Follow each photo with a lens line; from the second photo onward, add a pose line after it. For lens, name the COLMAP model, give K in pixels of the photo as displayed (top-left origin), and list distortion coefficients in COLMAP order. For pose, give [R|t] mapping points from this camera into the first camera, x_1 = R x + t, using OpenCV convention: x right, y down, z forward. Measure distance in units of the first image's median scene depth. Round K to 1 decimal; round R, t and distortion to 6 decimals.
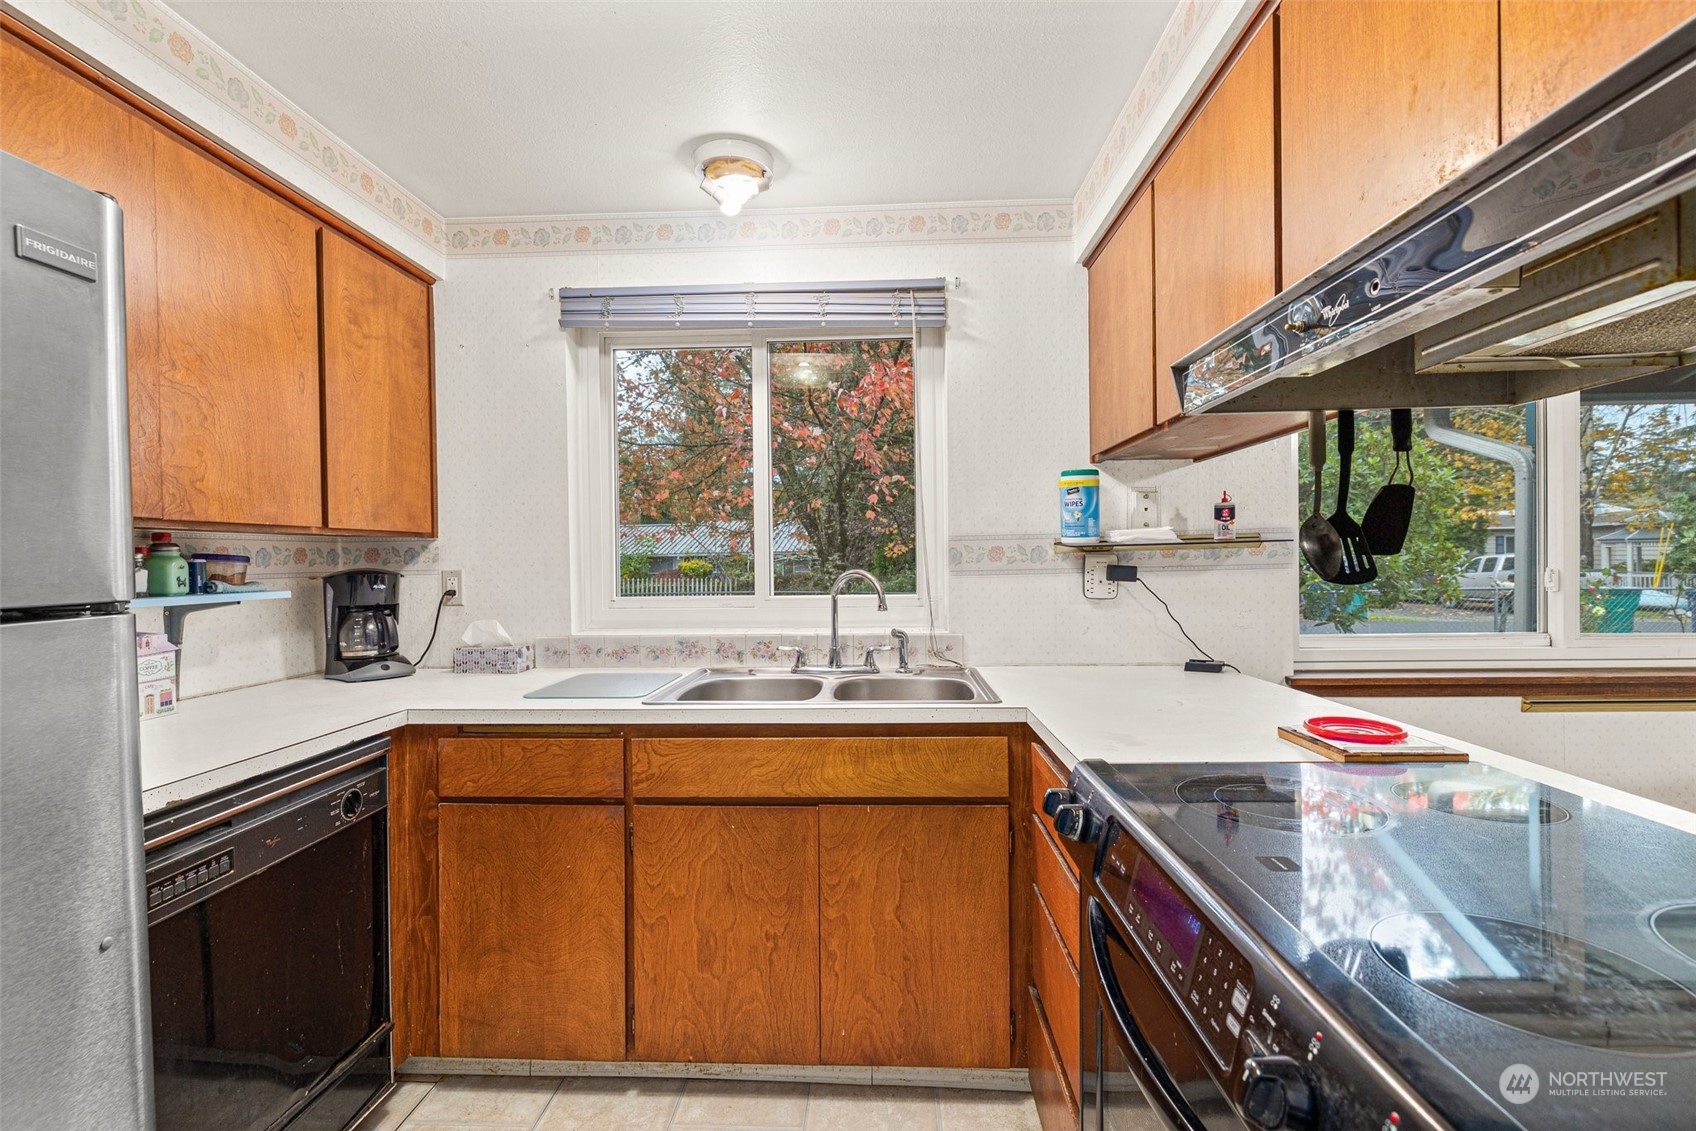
lens RADIAL K [[731.9, 0, 848.0], [0, 731.9, 565.5], [0, 0, 1]] dist [0.000425, 0.000028]
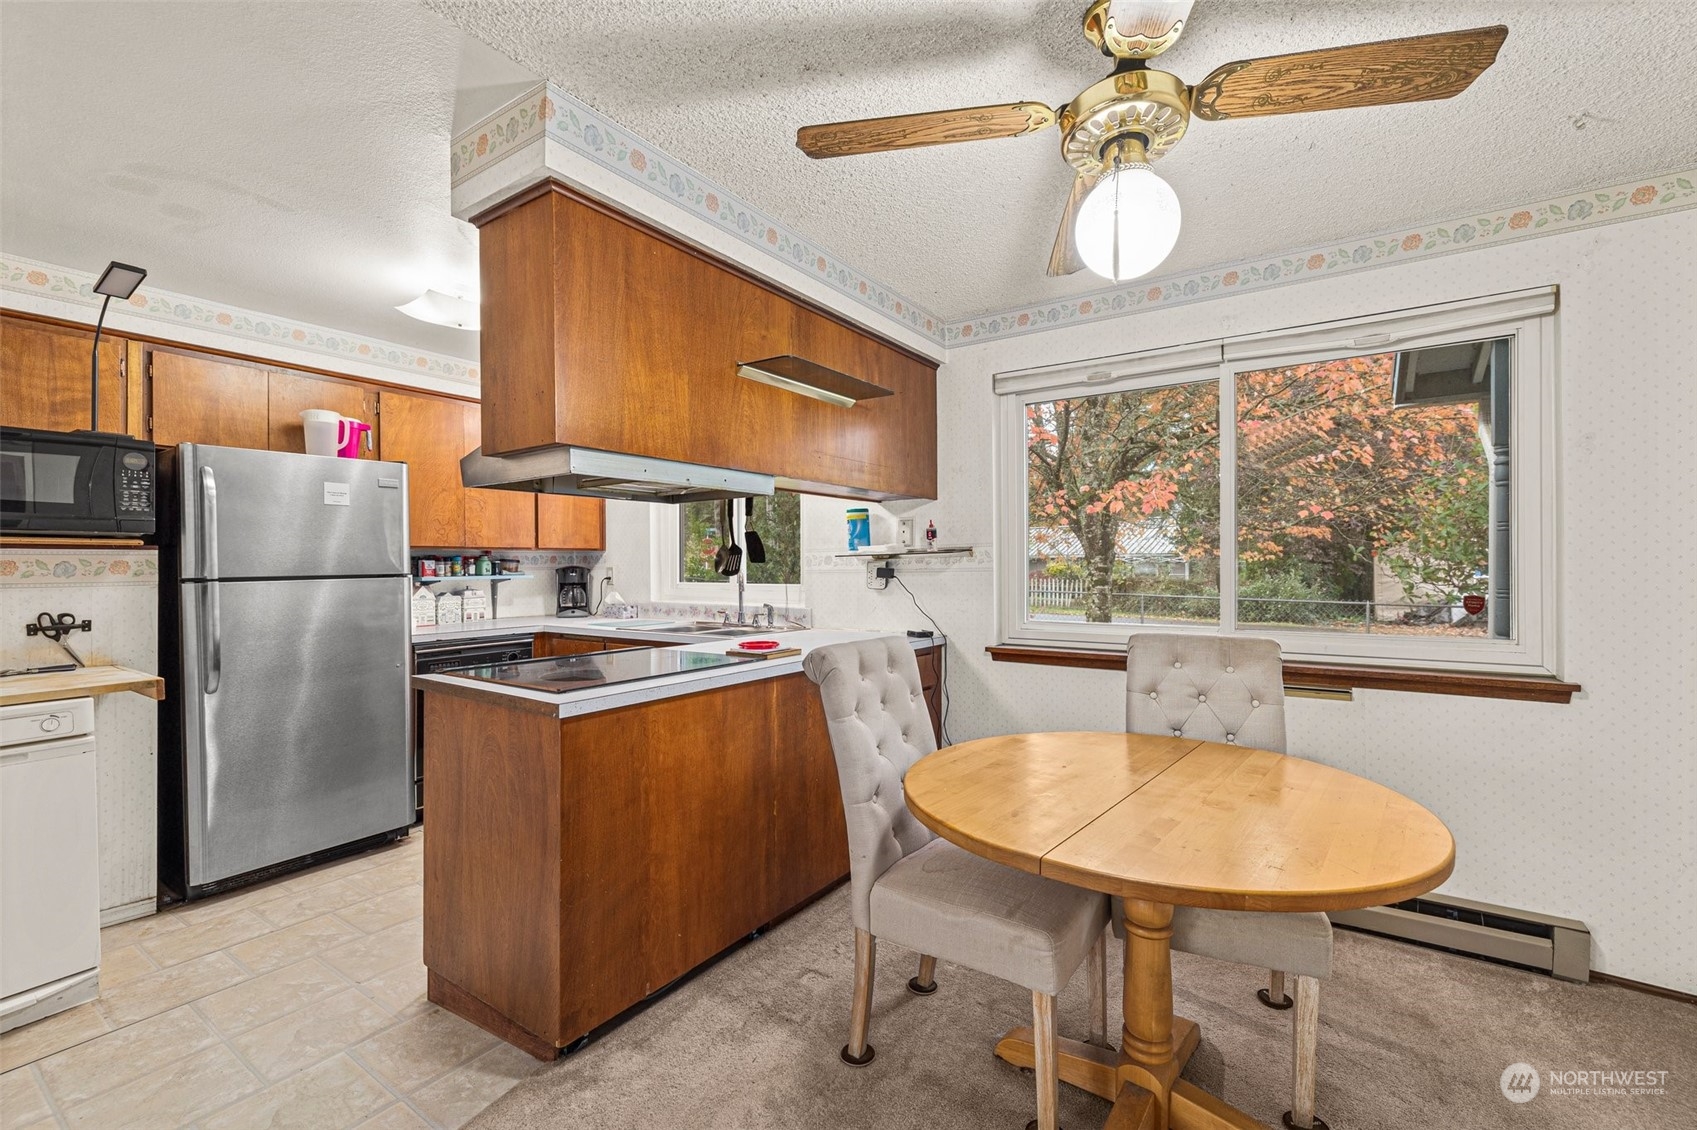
lens RADIAL K [[732.3, 0, 848.5], [0, 732.3, 565.0], [0, 0, 1]] dist [0.000425, 0.000028]
pose [[0.846818, 0.008343, -0.531817, 1.160893], [-0.009412, 0.999955, 0.000699, -0.007174], [0.531799, 0.004414, 0.846859, -0.379971]]
